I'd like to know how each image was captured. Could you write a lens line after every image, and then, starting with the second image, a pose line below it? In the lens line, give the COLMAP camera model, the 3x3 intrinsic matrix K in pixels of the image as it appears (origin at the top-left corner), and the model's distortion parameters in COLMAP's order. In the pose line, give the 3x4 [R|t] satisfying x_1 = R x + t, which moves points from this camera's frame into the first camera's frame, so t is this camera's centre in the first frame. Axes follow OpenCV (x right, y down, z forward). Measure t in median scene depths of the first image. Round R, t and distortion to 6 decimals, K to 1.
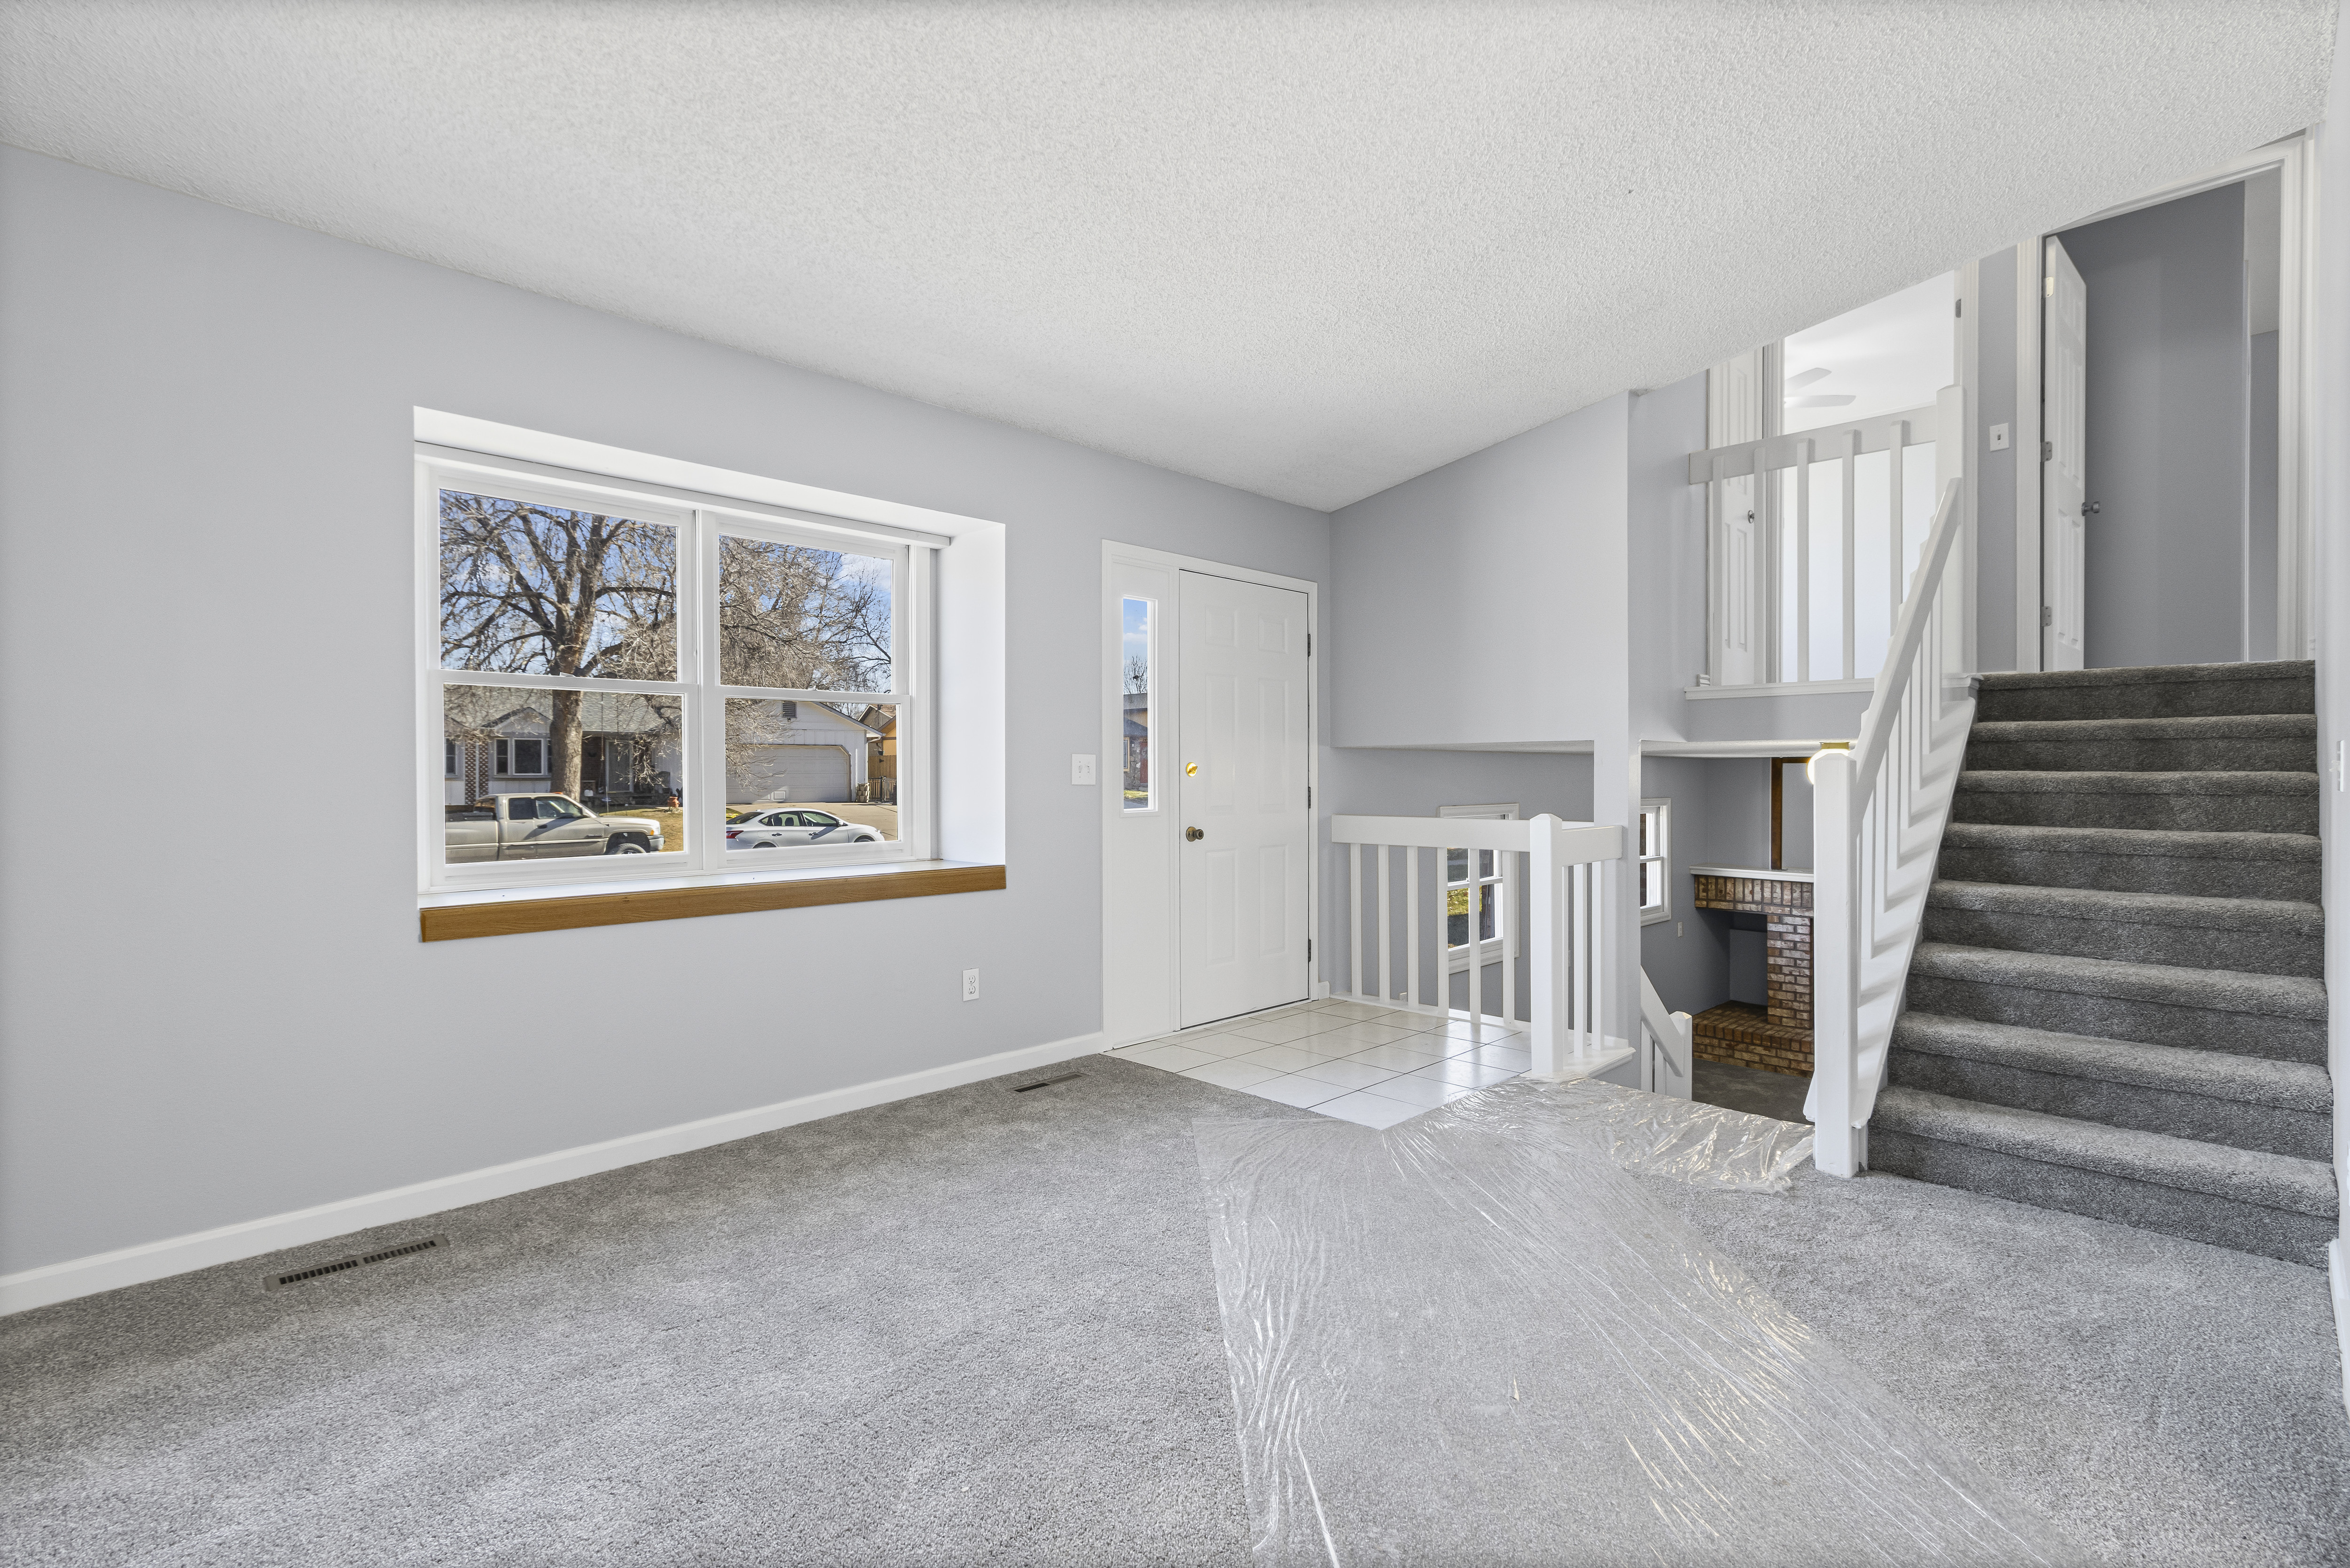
lens RADIAL K [[1100.6, 0, 1163.9], [0, 1100.6, 775.8], [0, 0, 1]] dist [0.005525, -0.002327]
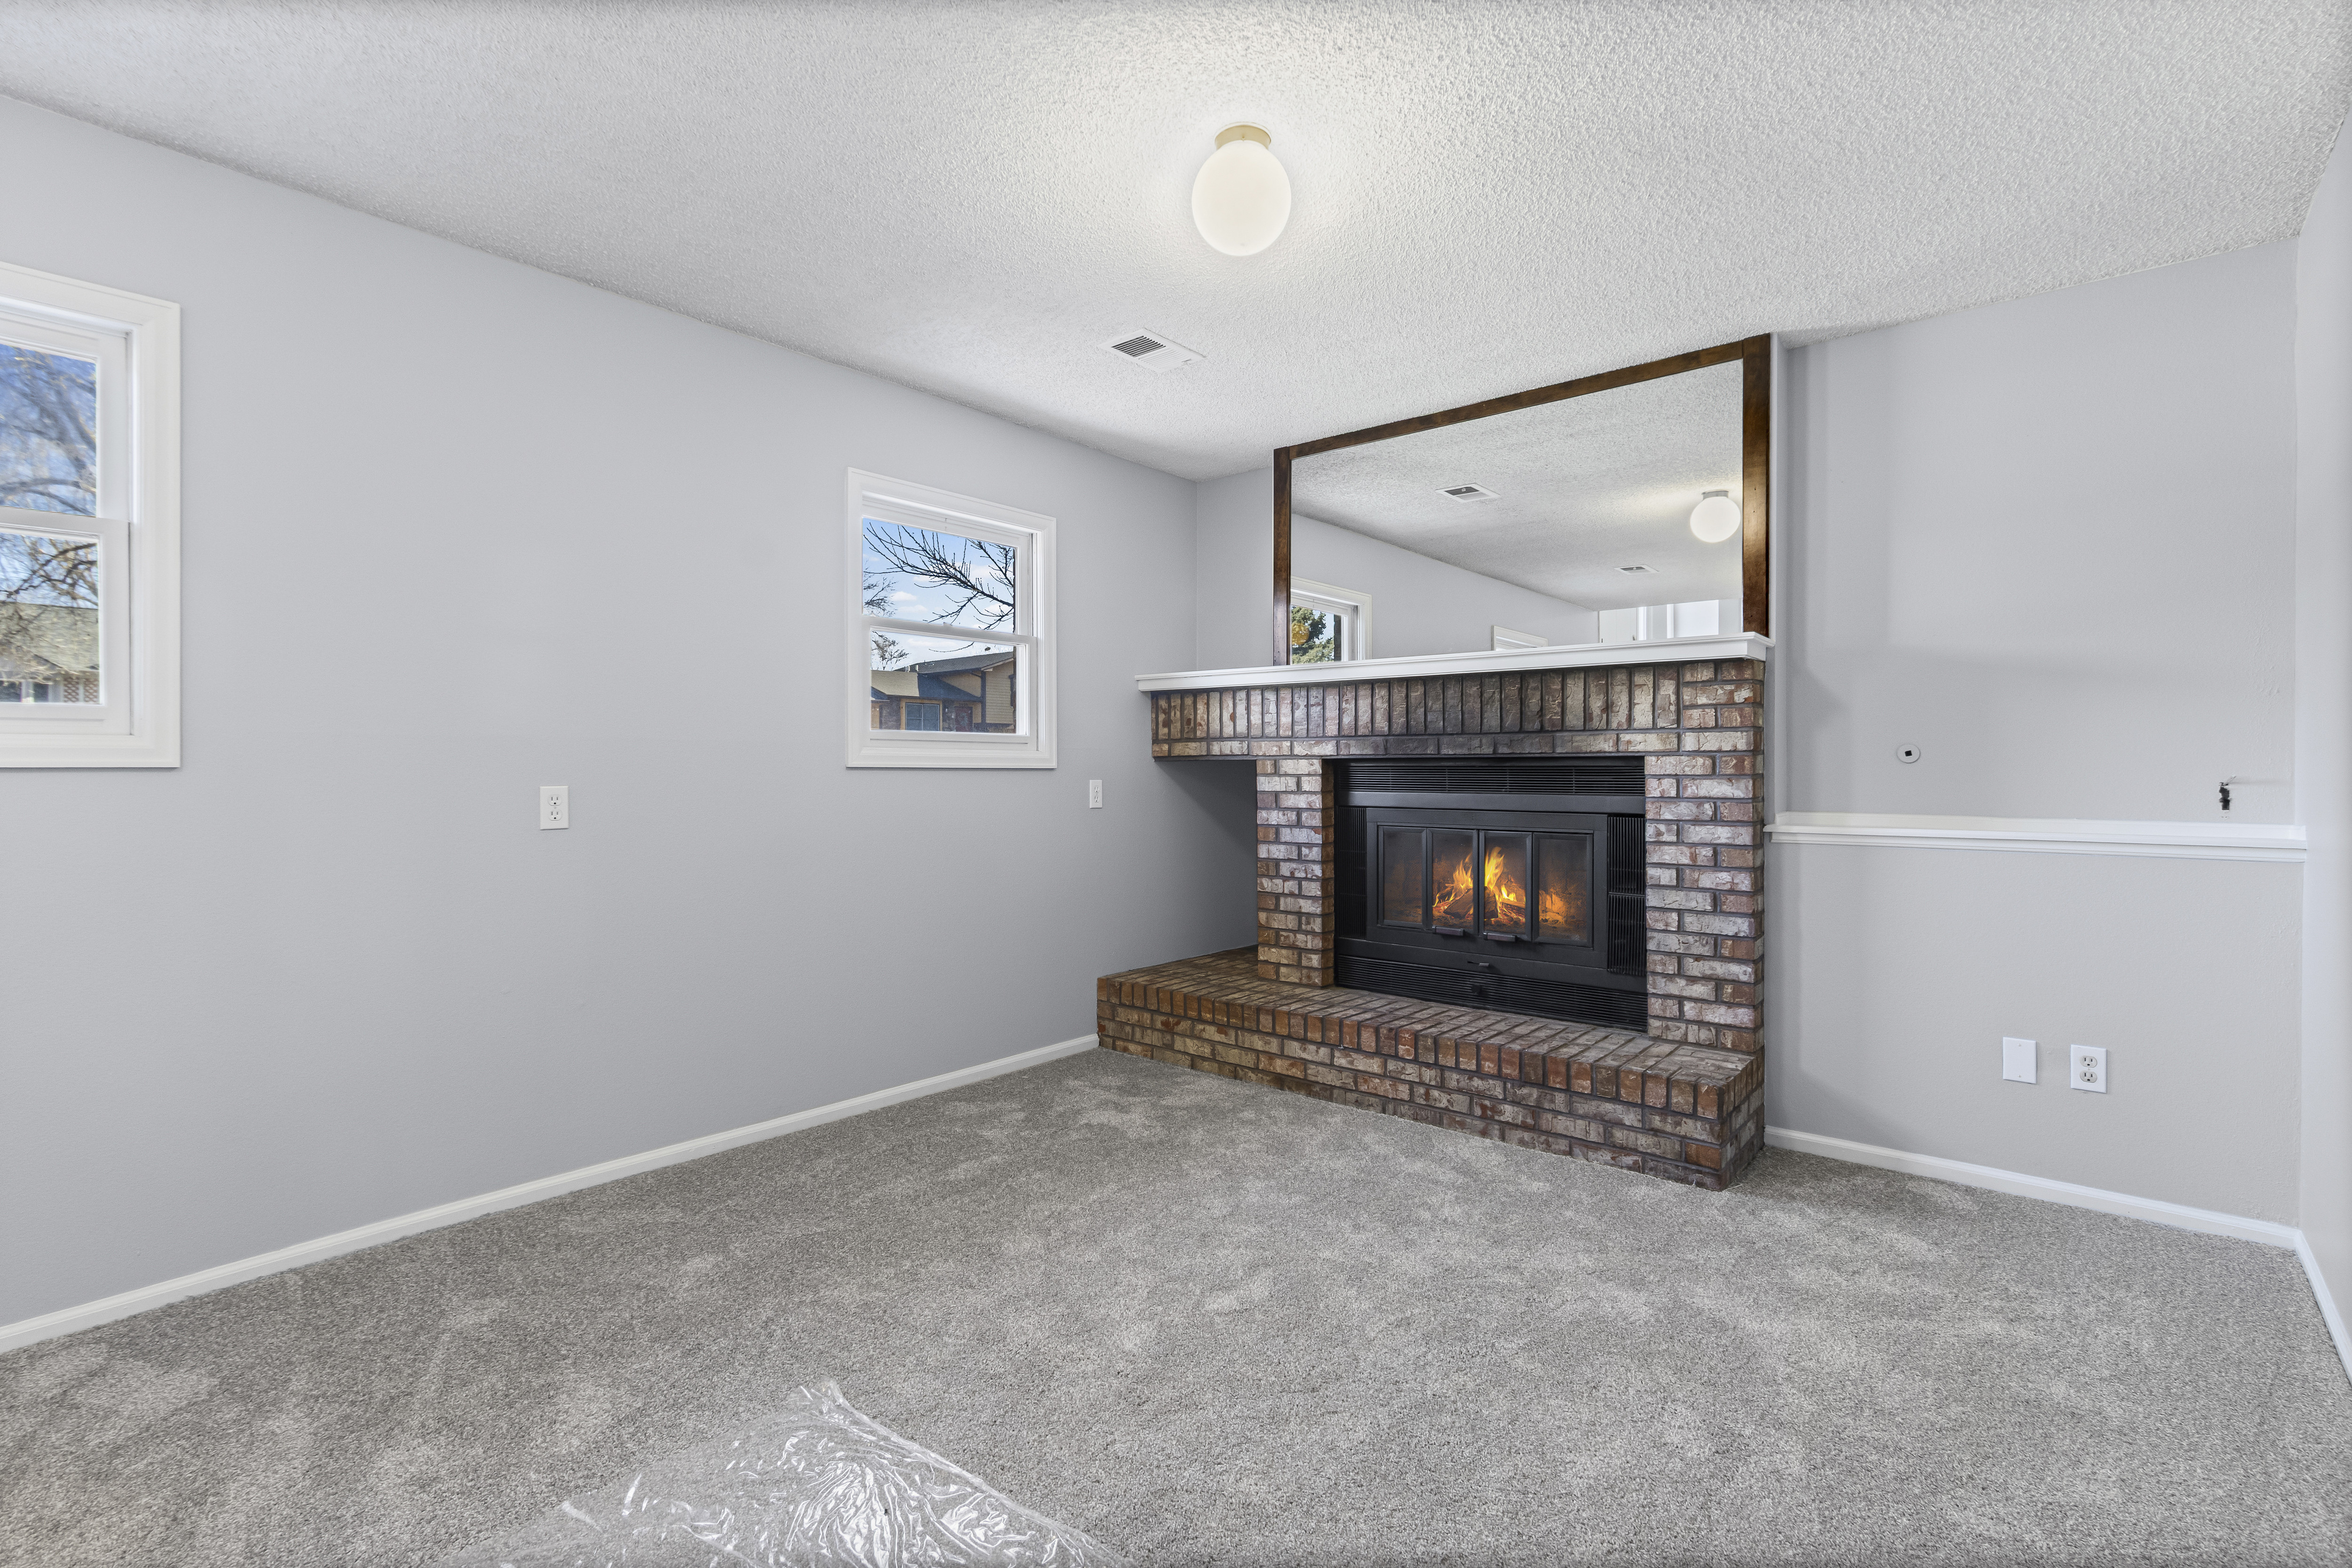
lens RADIAL K [[1101.6, 0, 1164.9], [0, 1101.6, 759.1], [0, 0, 1]] dist [0.005525, -0.002327]
pose [[0.995944, -0.002802, 0.089928, 0.470103], [0.002821, 0.999996, -0.000085, 0.128248], [-0.089927, 0.000338, 0.995948, 0.517490]]
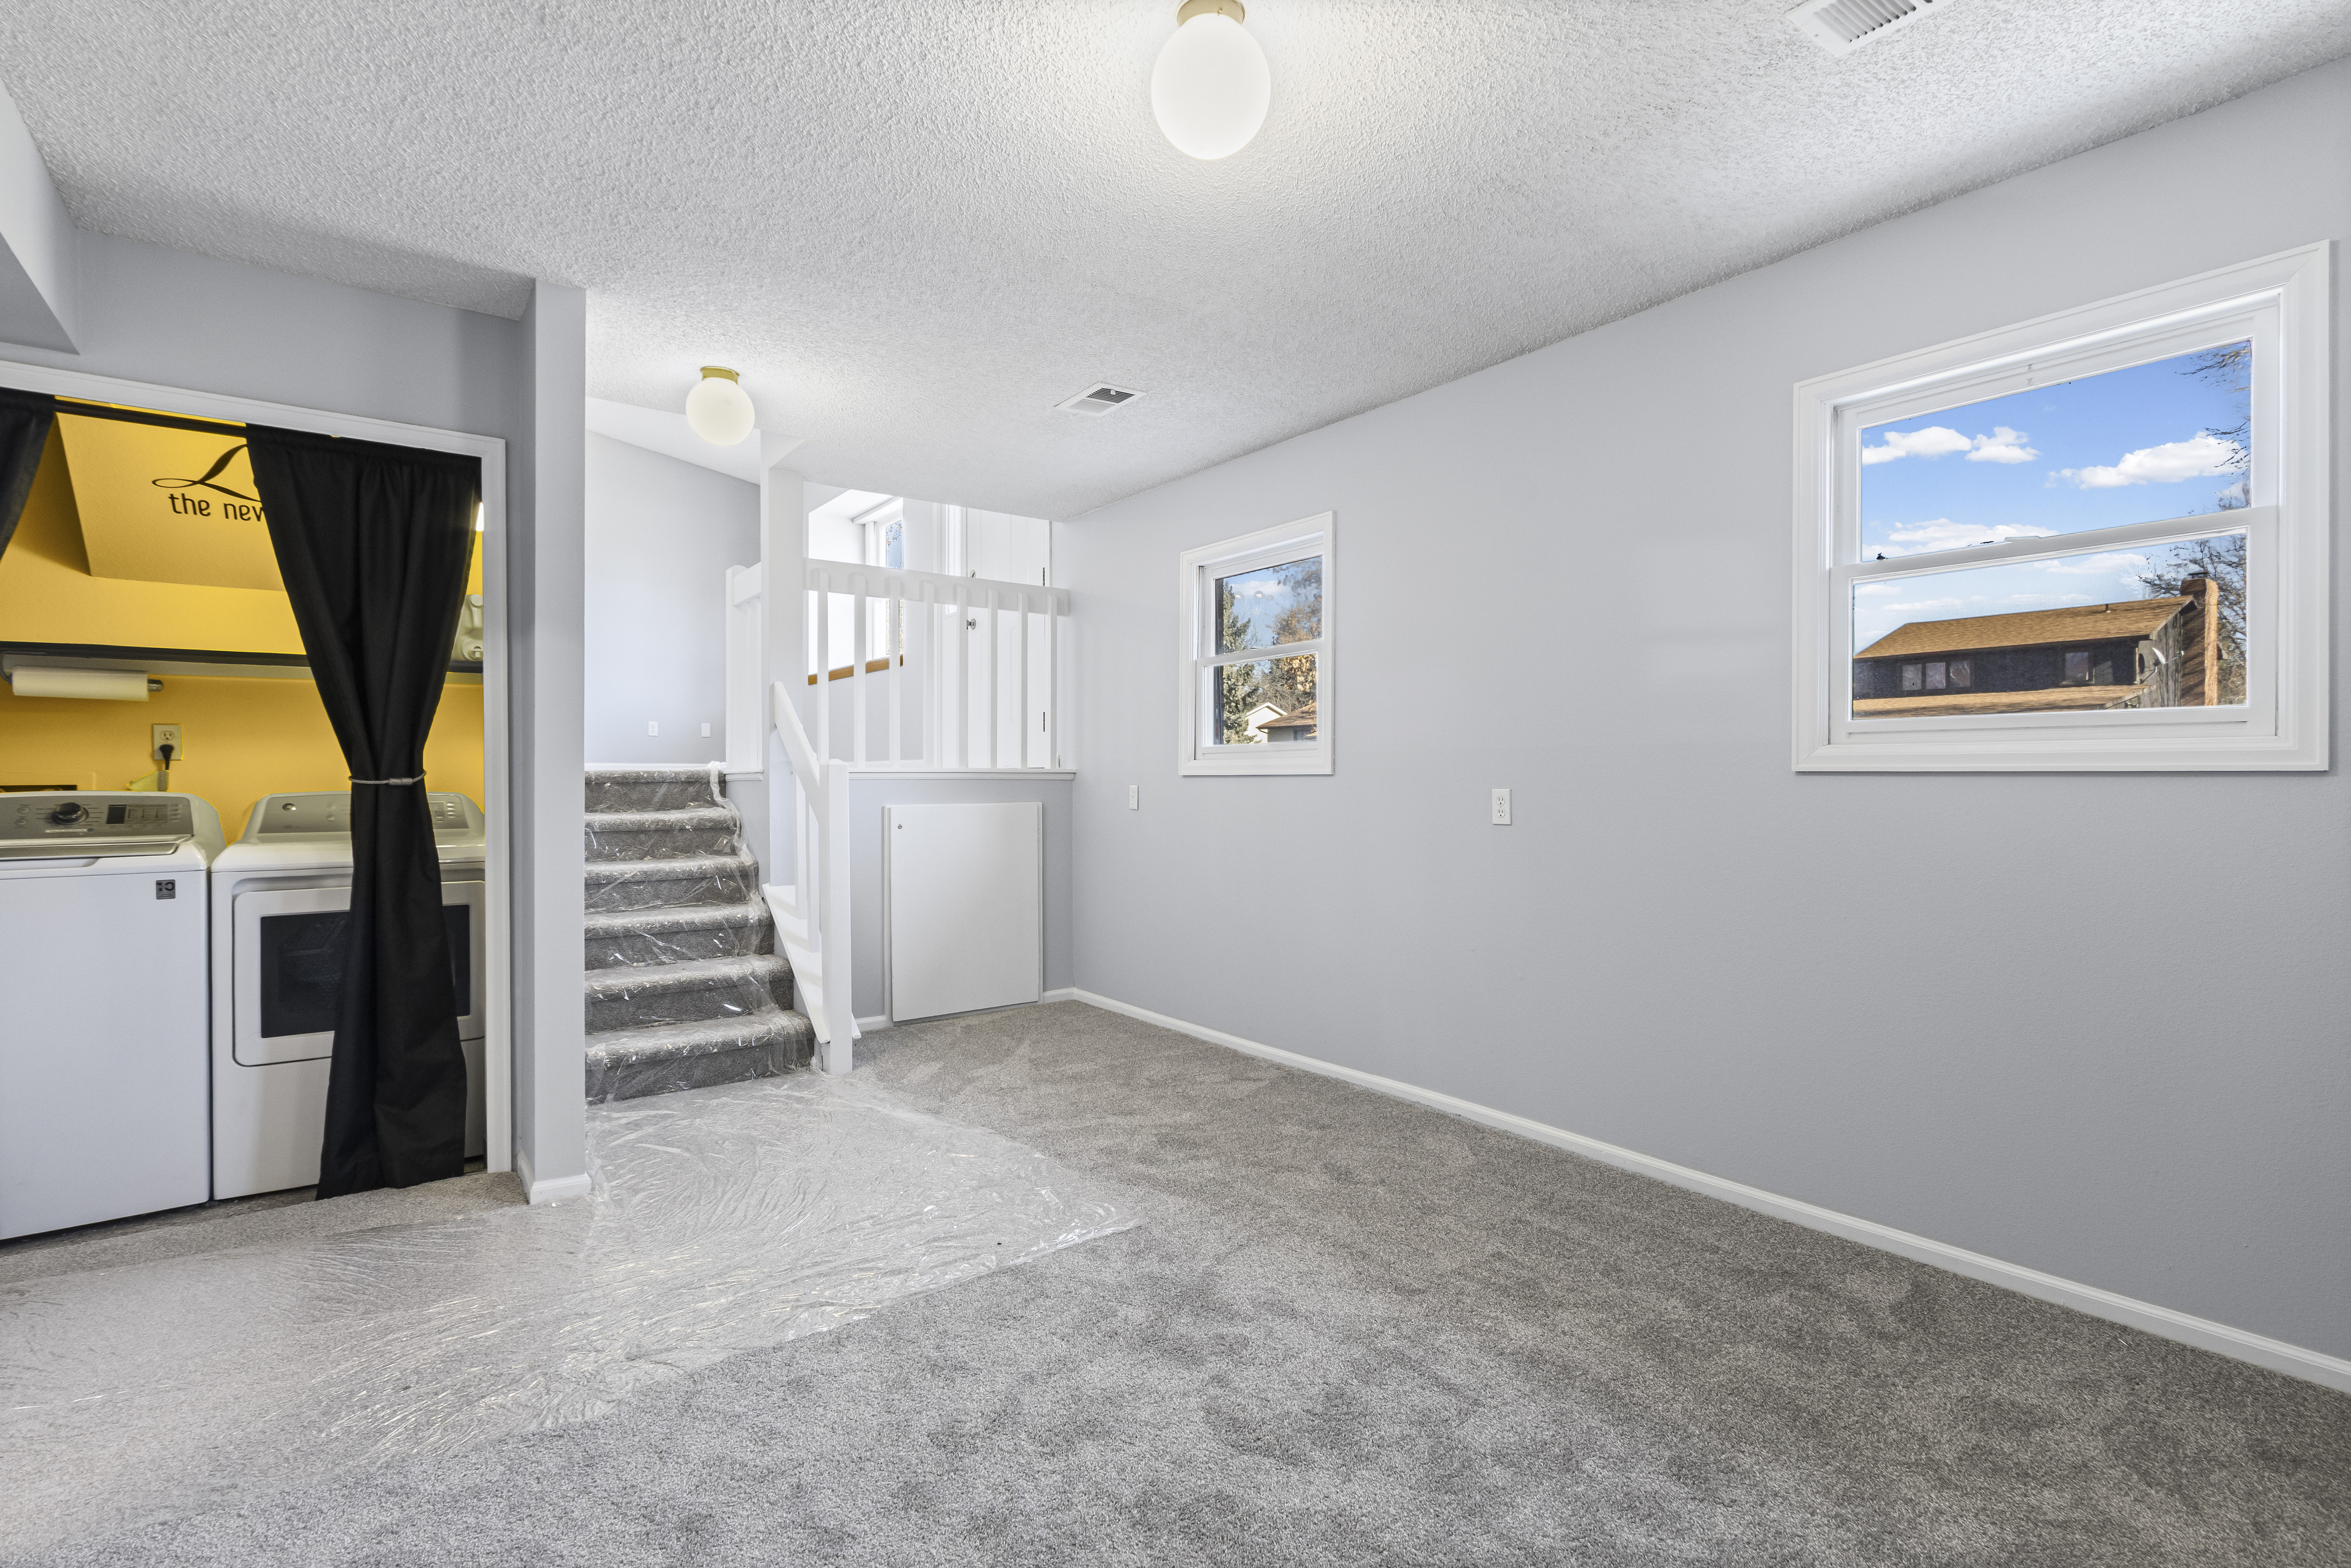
lens RADIAL K [[1101.0, 0, 1174.9], [0, 1101.0, 774.5], [0, 0, 1]] dist [0.005525, -0.002327]
pose [[-0.138704, -0.005595, -0.990318, 0.814820], [0.010409, 0.999921, -0.007107, 0.133625], [0.990279, -0.011294, -0.138635, 0.898043]]
